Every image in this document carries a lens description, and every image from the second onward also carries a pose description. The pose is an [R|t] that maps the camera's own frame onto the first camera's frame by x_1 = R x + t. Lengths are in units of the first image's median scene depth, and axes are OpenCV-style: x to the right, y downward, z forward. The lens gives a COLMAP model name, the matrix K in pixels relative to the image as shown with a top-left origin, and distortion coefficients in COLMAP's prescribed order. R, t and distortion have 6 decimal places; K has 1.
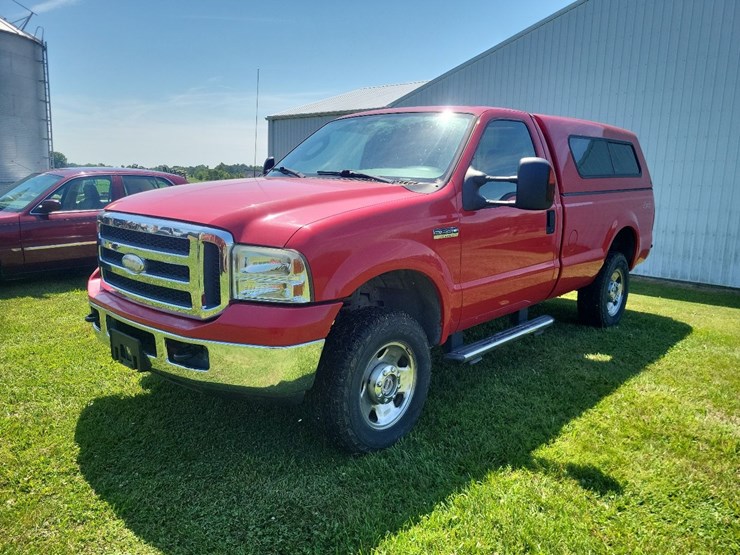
lens RADIAL K [[590.1, 0, 368.9], [0, 590.1, 279.7], [0, 0, 1]] dist [0.053769, -0.023429]
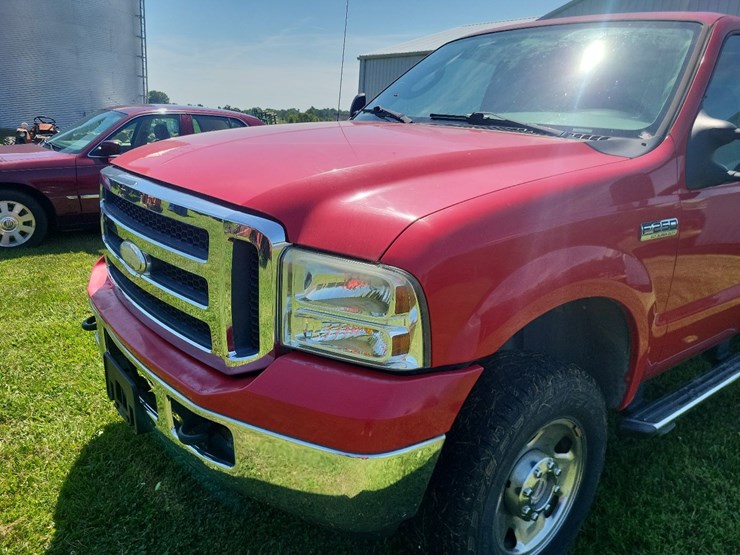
lens RADIAL K [[535.9, 0, 370.3], [0, 535.9, 274.1], [0, 0, 1]] dist [0.028061, -0.003570]
pose [[0.989572, 0.068047, -0.126954, -0.079858], [-0.054996, 0.993096, 0.103618, -0.079475], [0.133128, -0.095556, 0.986482, 0.472421]]
